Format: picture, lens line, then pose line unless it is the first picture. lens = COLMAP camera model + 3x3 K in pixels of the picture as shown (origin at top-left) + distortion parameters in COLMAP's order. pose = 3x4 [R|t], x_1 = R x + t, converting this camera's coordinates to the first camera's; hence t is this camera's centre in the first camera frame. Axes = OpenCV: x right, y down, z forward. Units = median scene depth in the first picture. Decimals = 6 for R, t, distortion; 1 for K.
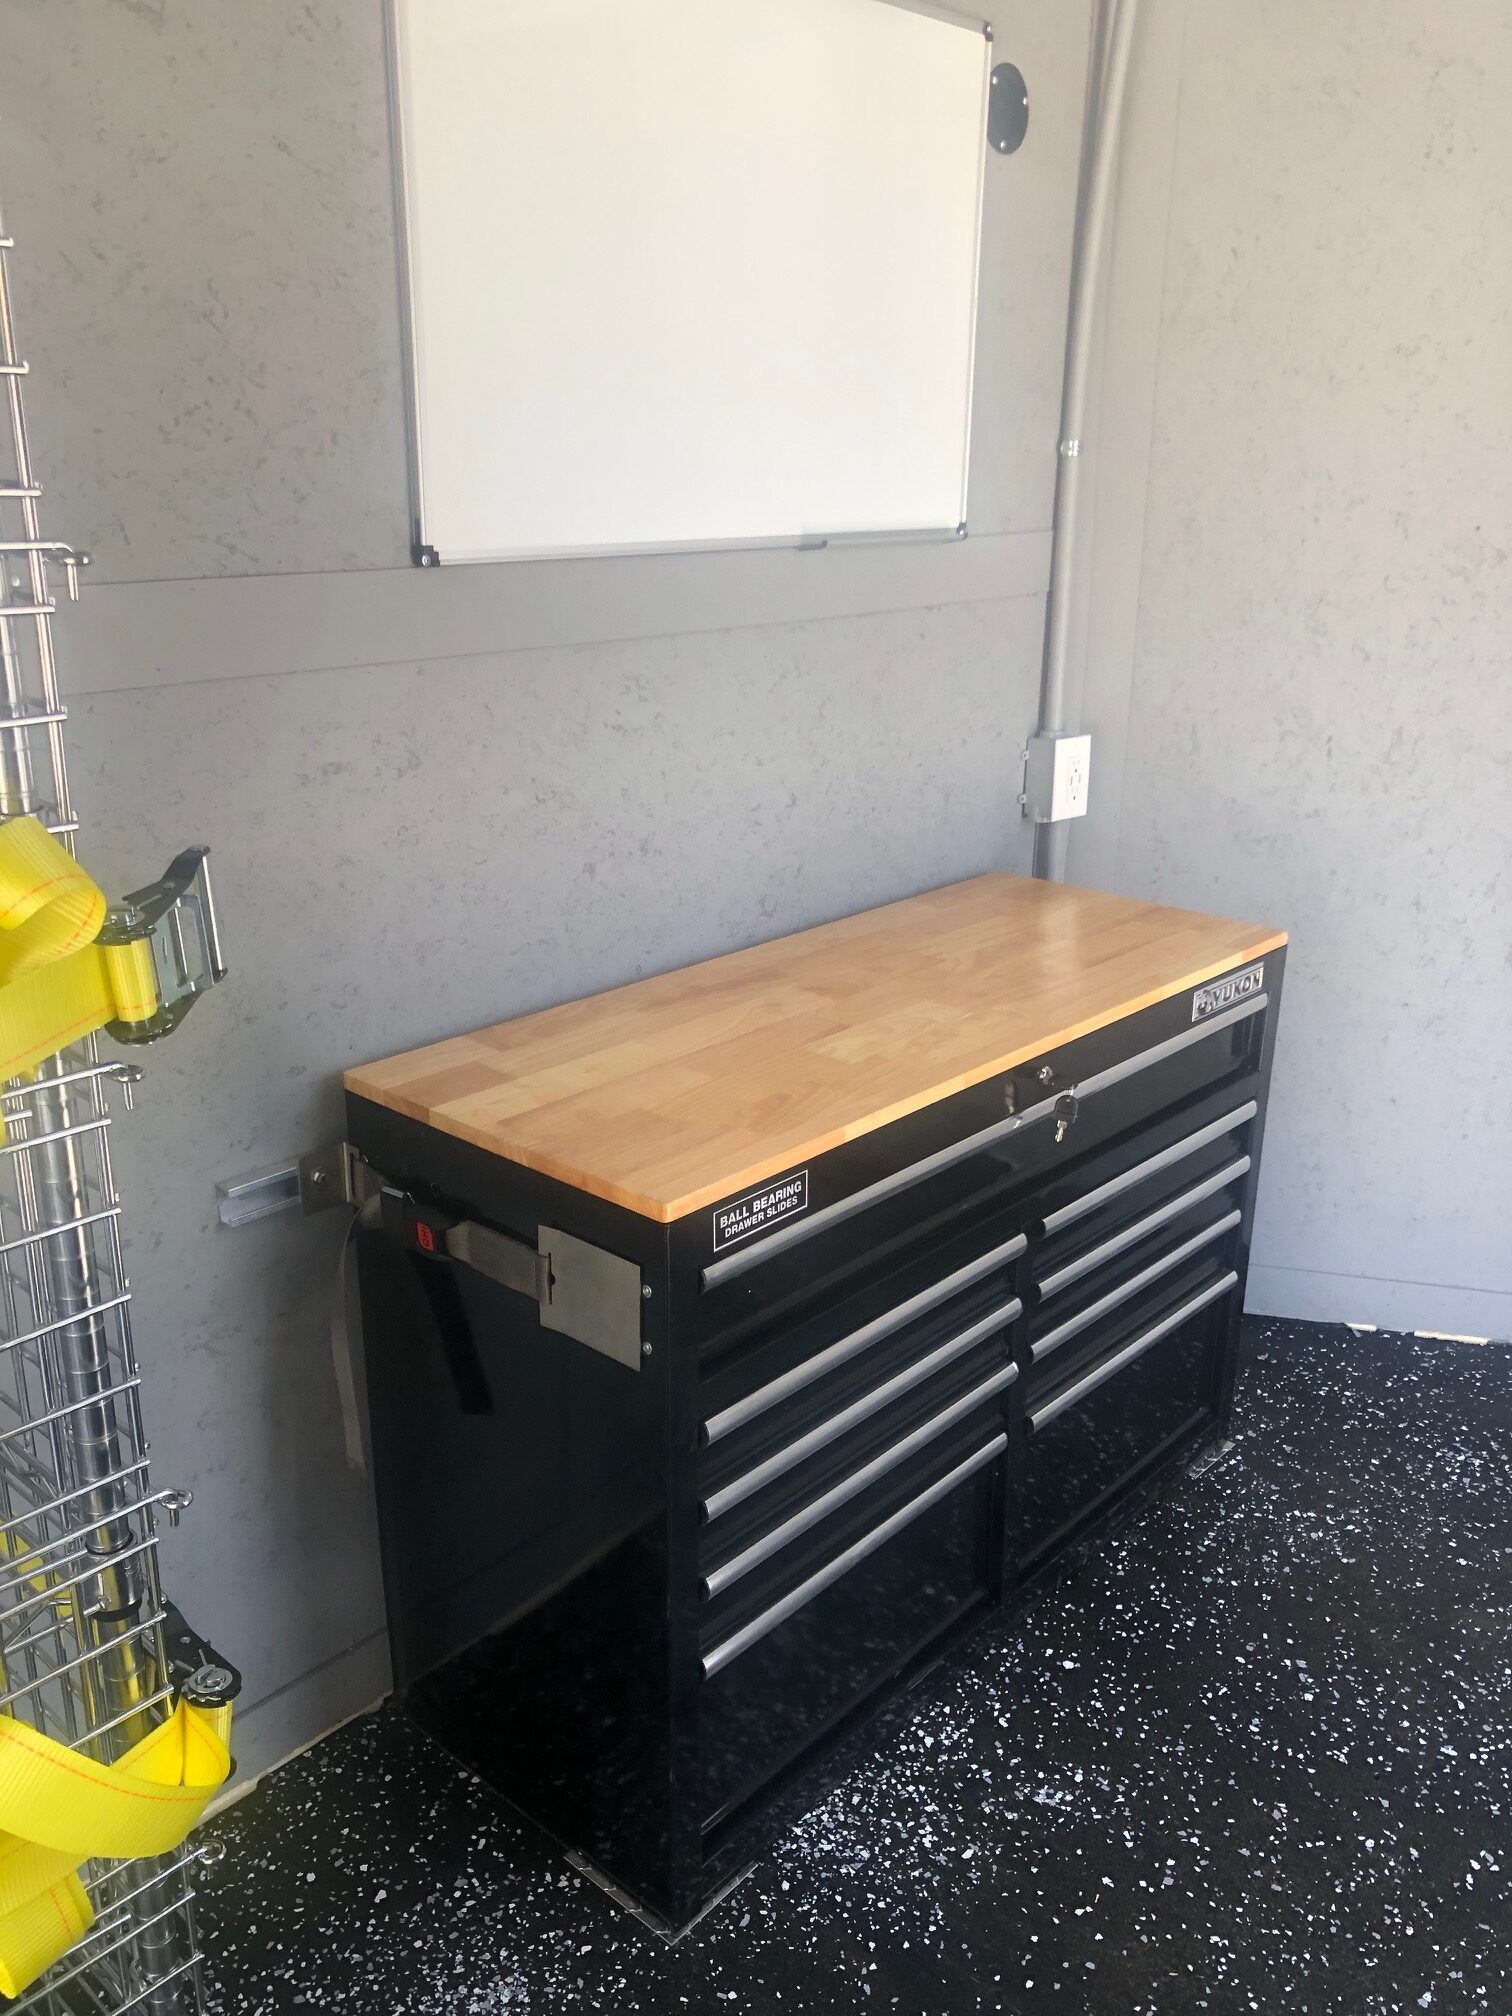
lens RADIAL K [[1602.8, 0, 756.0], [0, 1602.8, 1008.0], [0, 0, 1]] dist [0.101320, -0.137558]
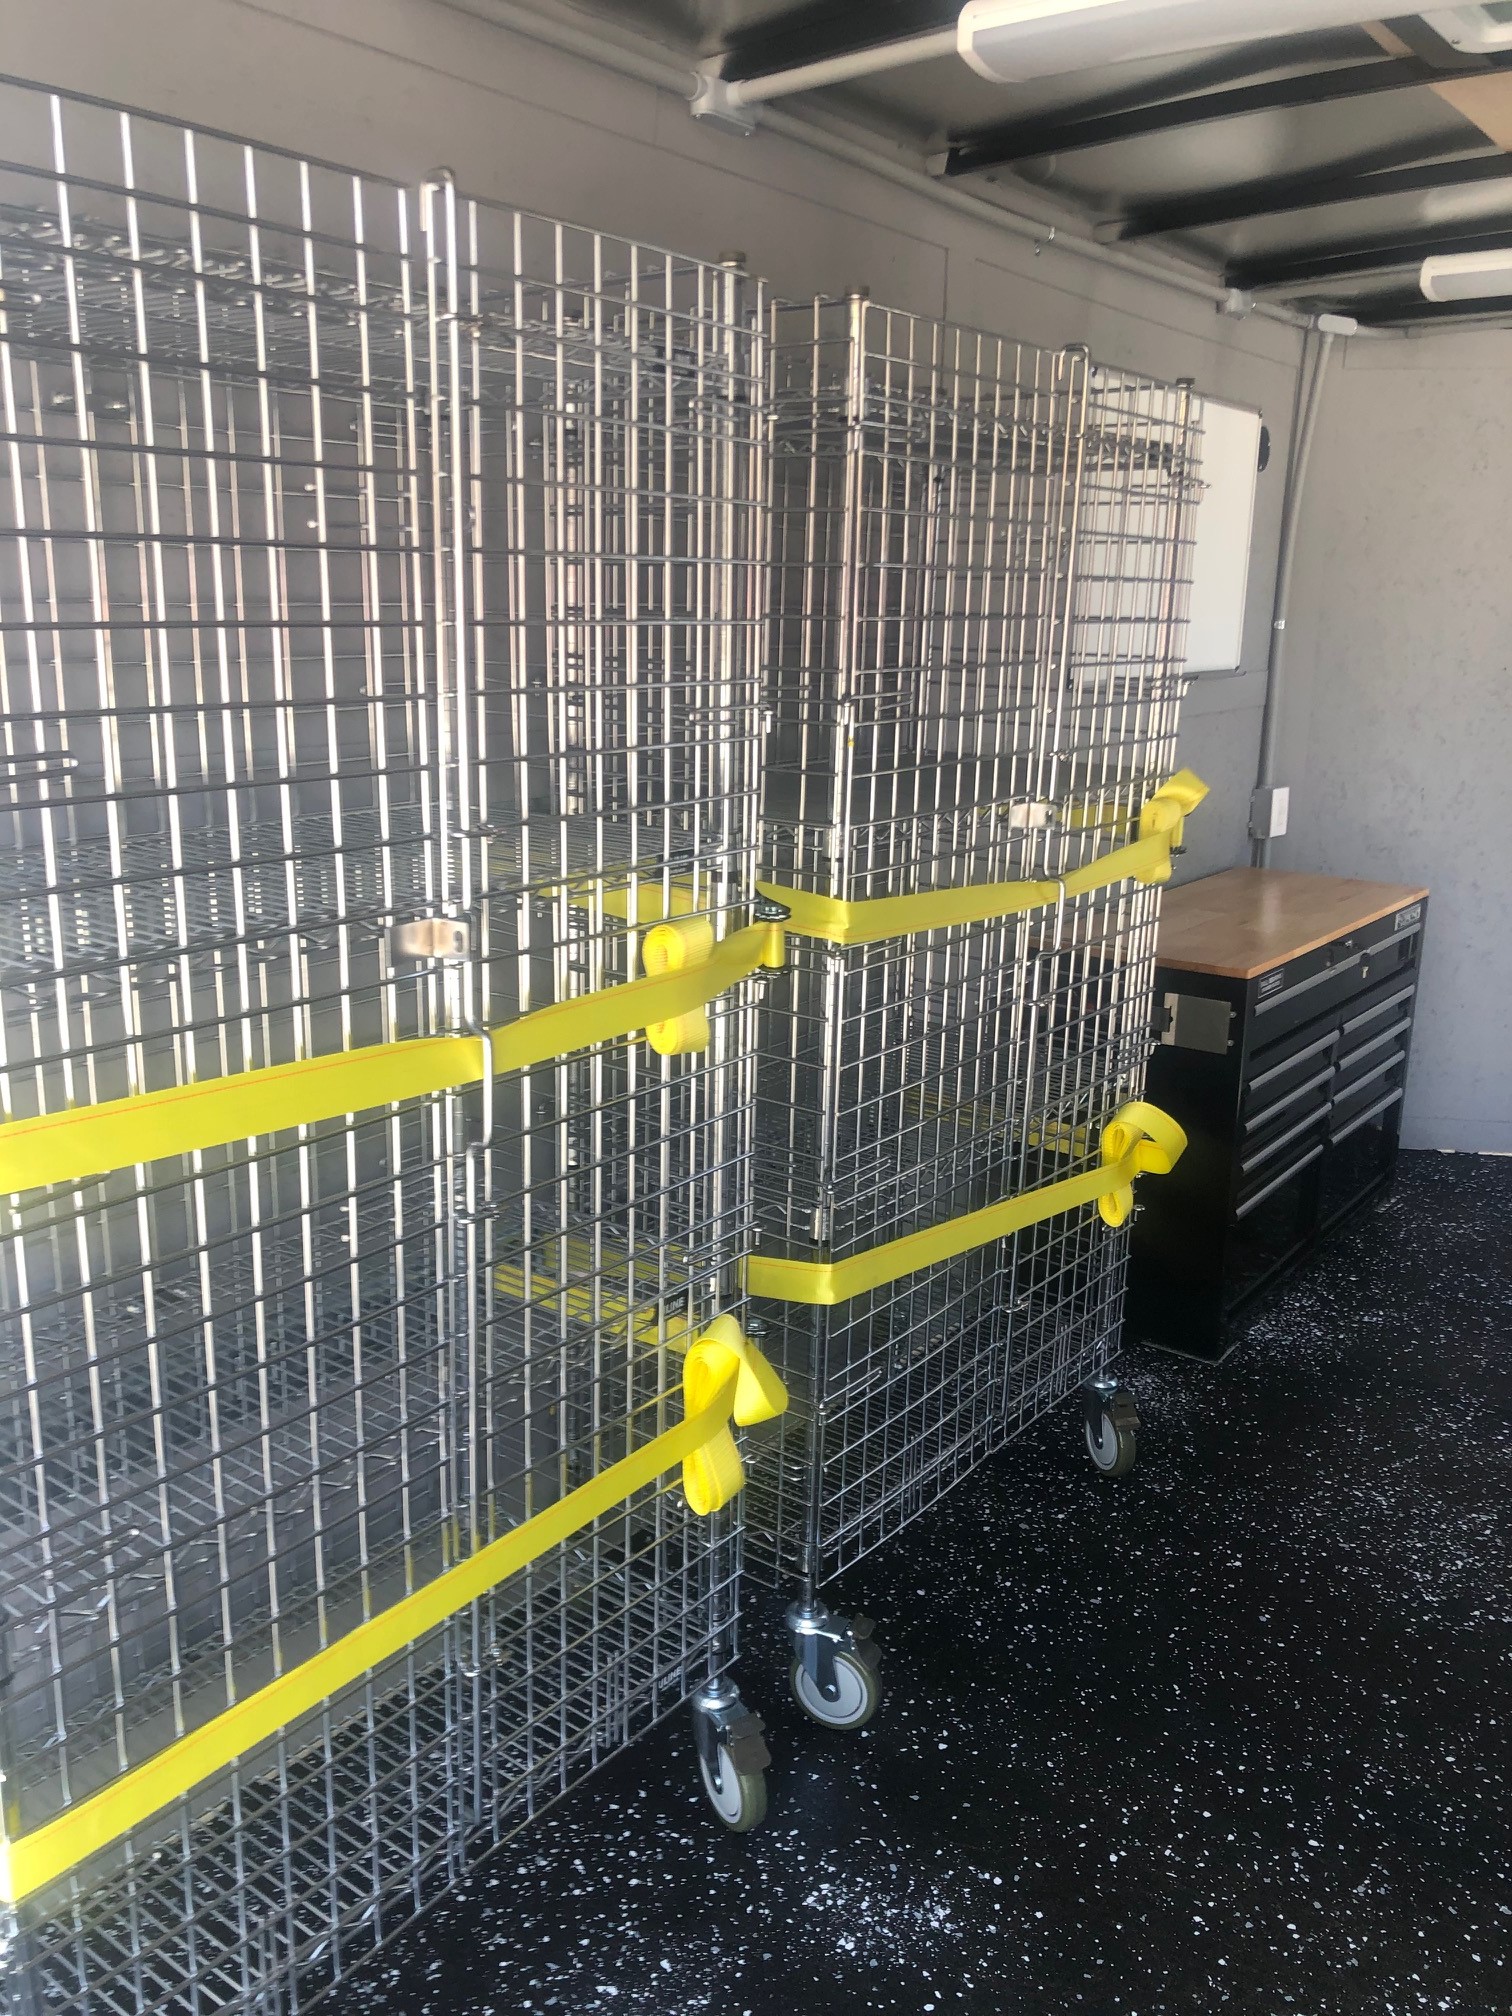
lens RADIAL K [[1602.8, 0, 756.0], [0, 1602.8, 1008.0], [0, 0, 1]] dist [0.101320, -0.137558]
pose [[0.995308, -0.021119, 0.094426, -0.579814], [0.028666, 0.996439, -0.079298, 0.204096], [-0.092415, 0.081633, 0.992369, -0.699807]]
